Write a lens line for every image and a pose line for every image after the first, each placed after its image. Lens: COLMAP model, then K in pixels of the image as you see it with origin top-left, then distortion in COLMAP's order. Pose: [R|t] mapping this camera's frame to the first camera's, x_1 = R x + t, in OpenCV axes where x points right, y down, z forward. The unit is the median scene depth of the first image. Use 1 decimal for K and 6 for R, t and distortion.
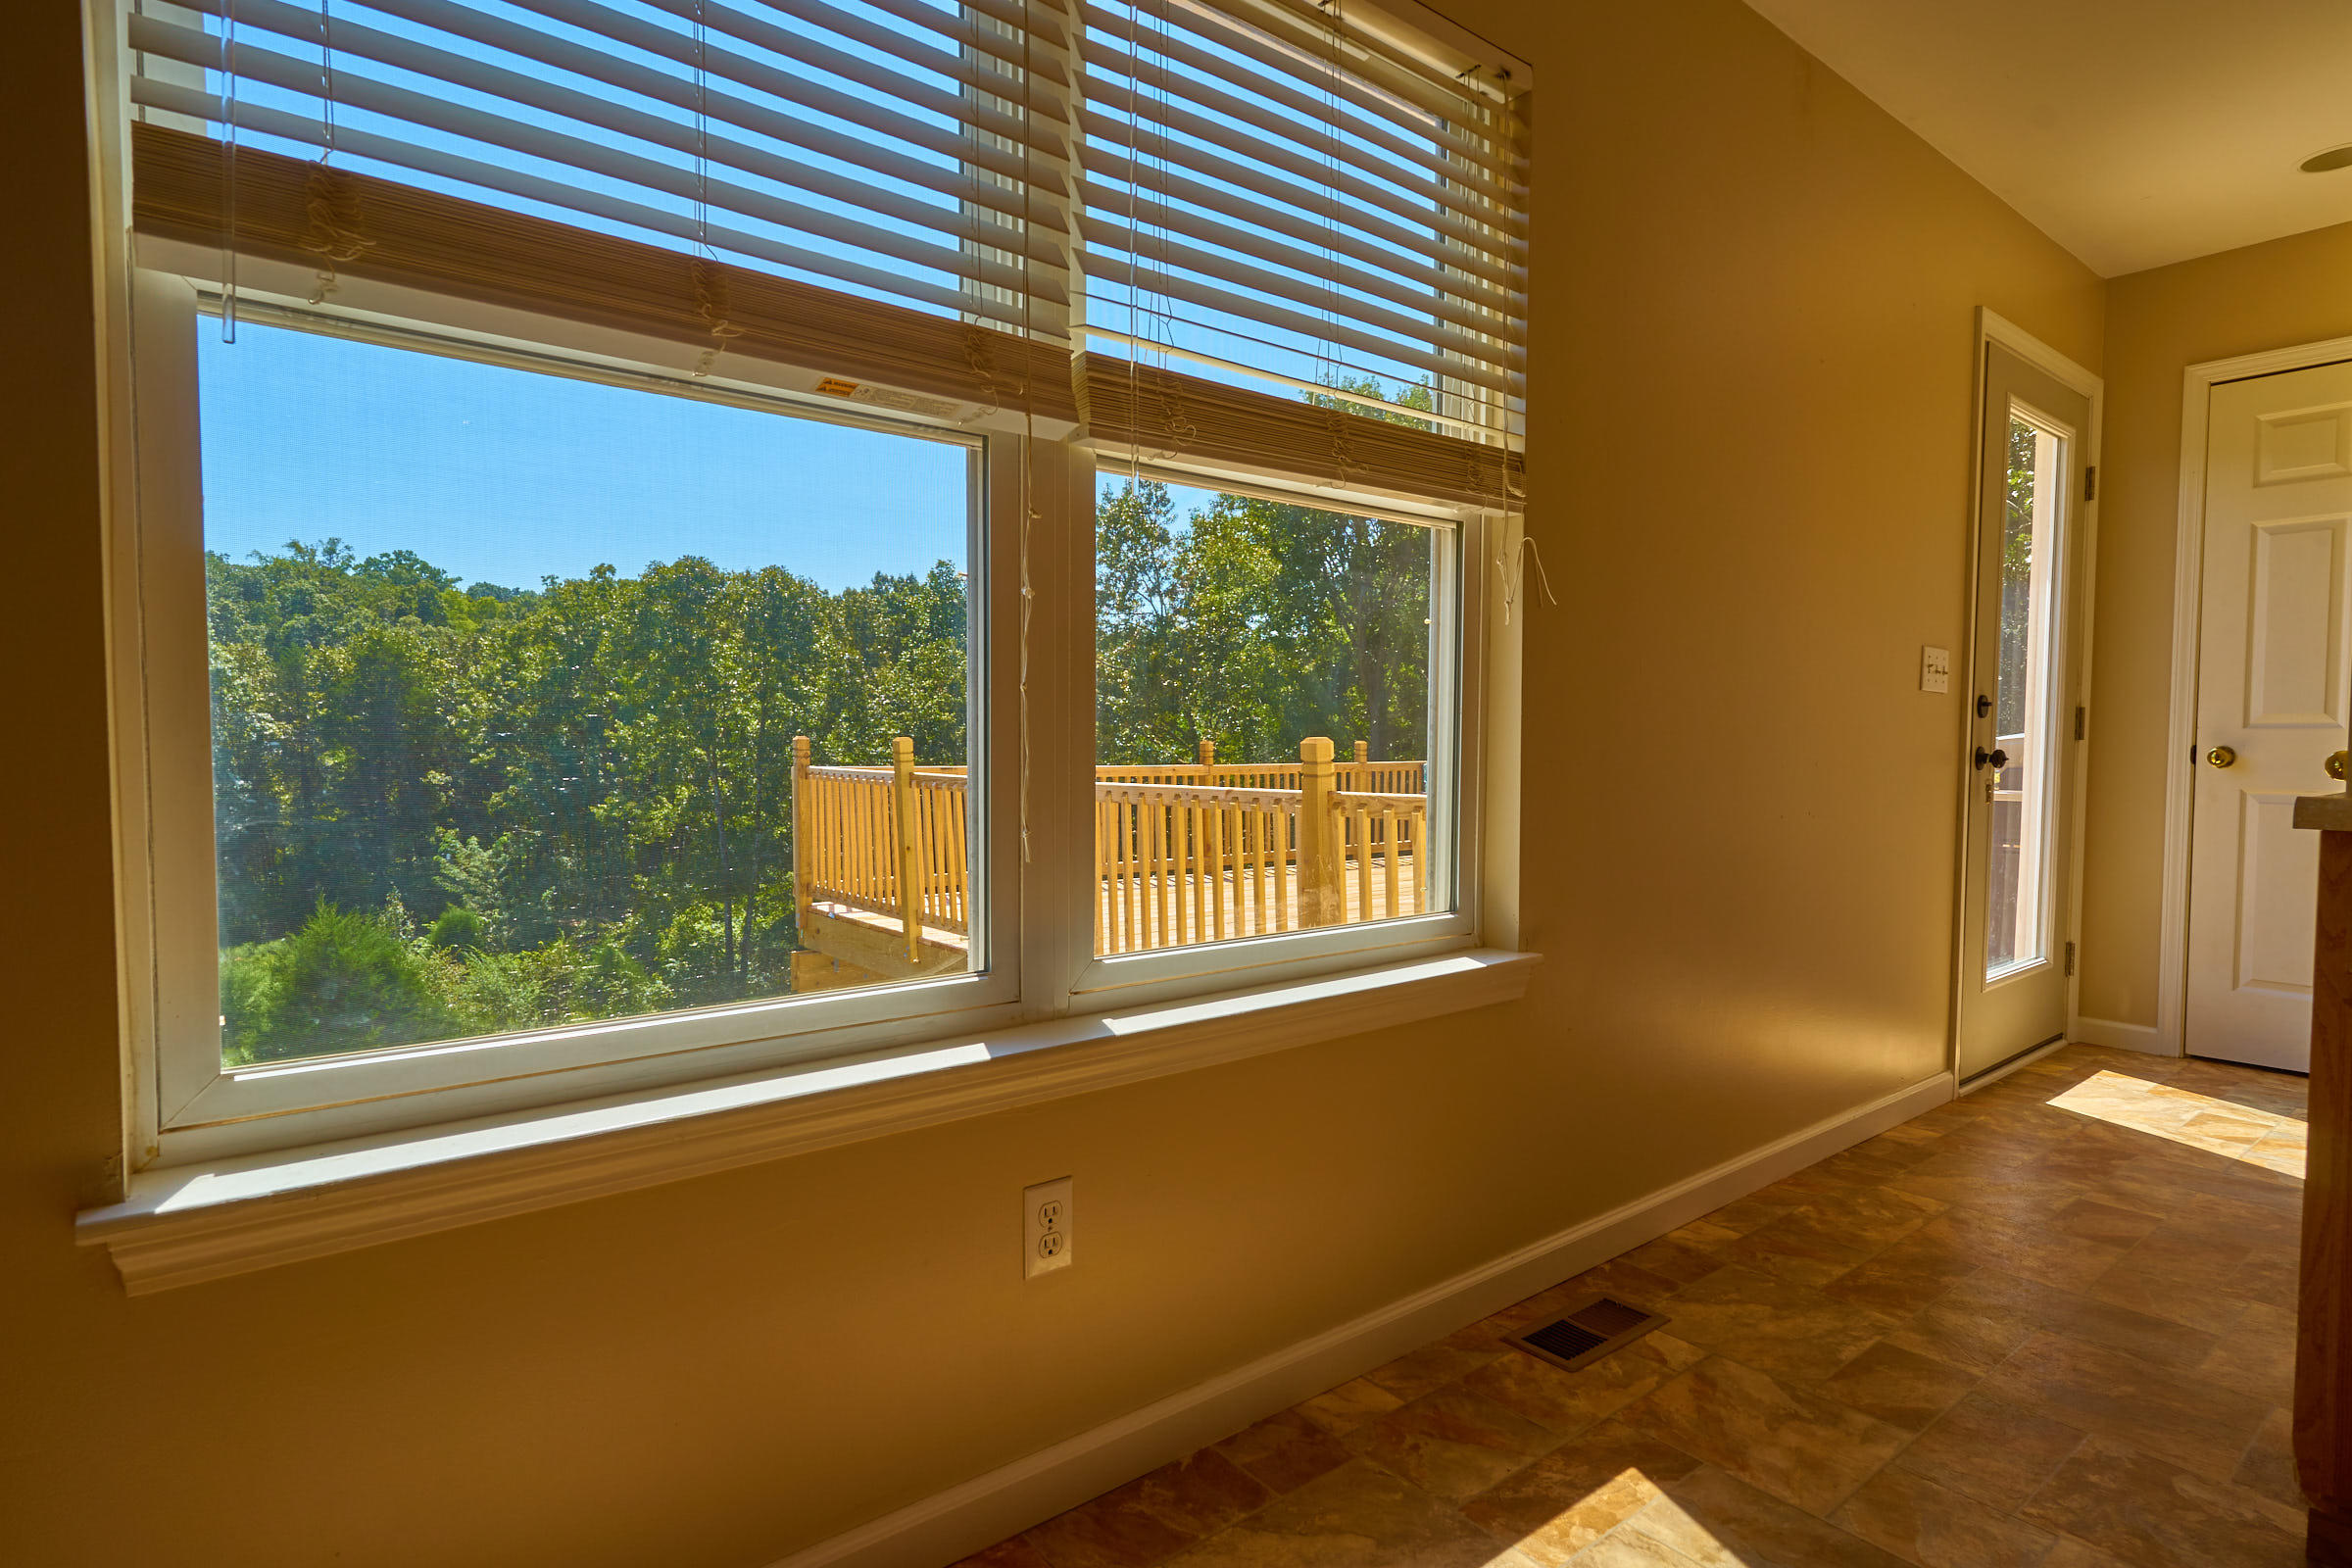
lens RADIAL K [[1226.8, 0, 1184.3], [0, 1226.8, 794.8], [0, 0, 1]] dist [-0.003626, -0.000929]
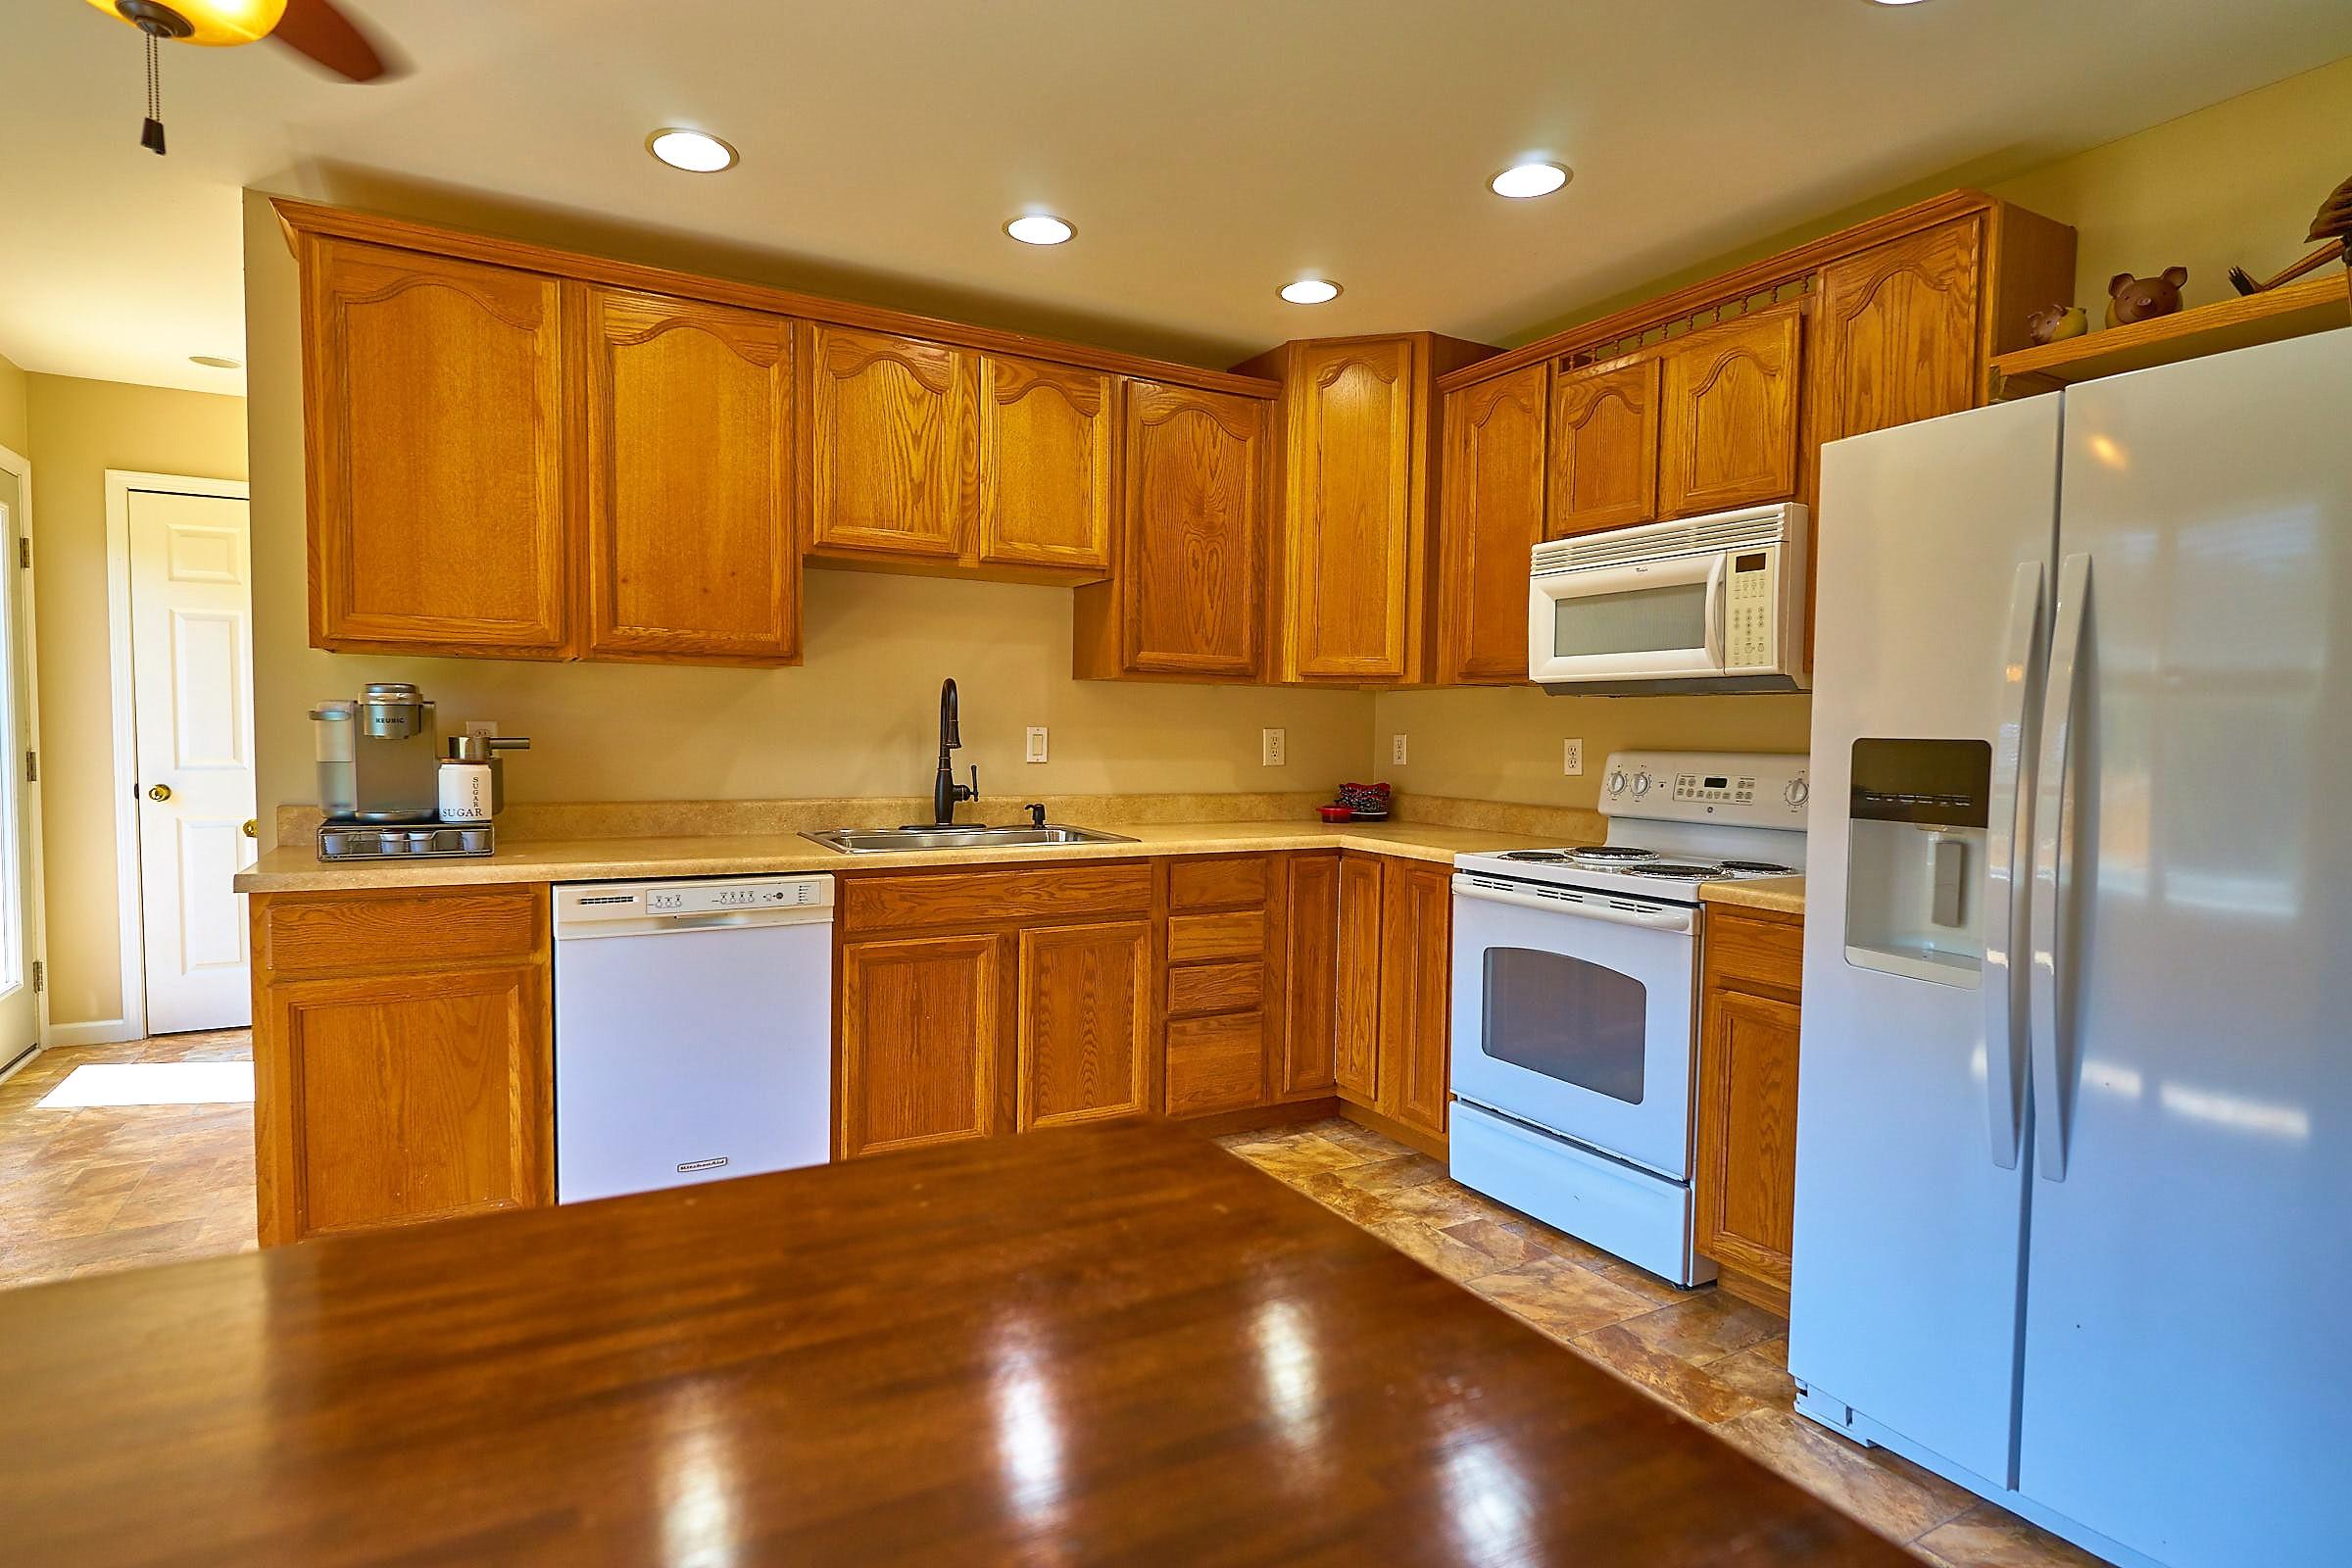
lens RADIAL K [[1226.8, 0, 1192.2], [0, 1226.8, 795.3], [0, 0, 1]] dist [-0.003626, -0.000929]
pose [[0.151645, -0.056394, 0.986825, -0.237653], [0.034098, 0.998075, 0.051797, -0.060333], [-0.987847, 0.025794, 0.153276, -0.246627]]
